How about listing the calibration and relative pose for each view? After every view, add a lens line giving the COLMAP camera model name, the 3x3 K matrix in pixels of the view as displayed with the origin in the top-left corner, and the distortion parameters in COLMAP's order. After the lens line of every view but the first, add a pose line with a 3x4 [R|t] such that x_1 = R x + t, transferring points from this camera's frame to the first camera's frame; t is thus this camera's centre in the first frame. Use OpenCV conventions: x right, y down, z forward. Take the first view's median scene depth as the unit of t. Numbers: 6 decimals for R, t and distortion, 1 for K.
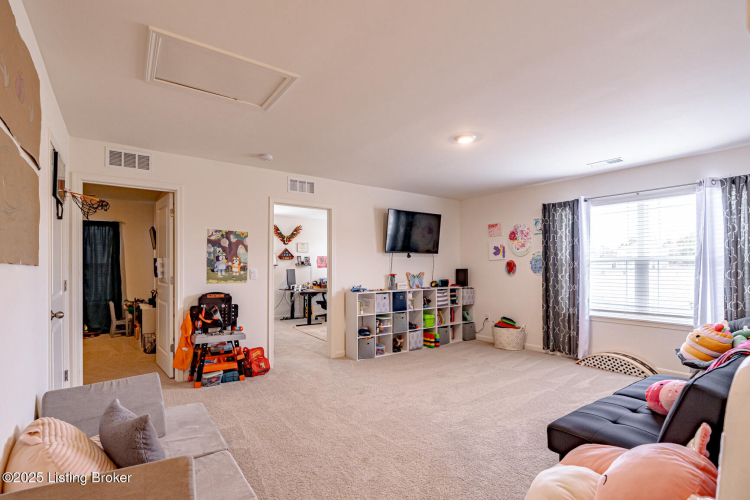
lens RADIAL K [[359.9, 0, 374.6], [0, 359.9, 268.7], [0, 0, 1]] dist [-0.000366, 0.000007]
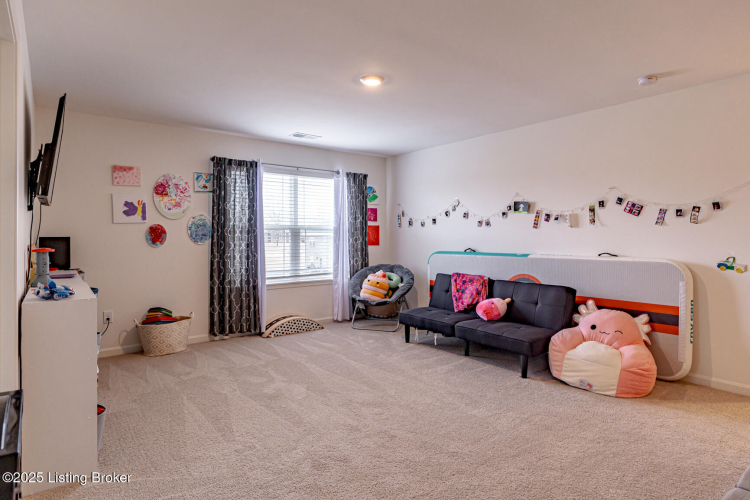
lens RADIAL K [[419.0, 0, 374.1], [0, 419.0, 233.9], [0, 0, 1]] dist [-0.000397, -0.000070]
pose [[-0.033603, 0.004882, 0.999423, -0.481891], [0.003424, 0.999983, -0.004770, -0.000167], [-0.999429, 0.003262, -0.033619, 0.674206]]
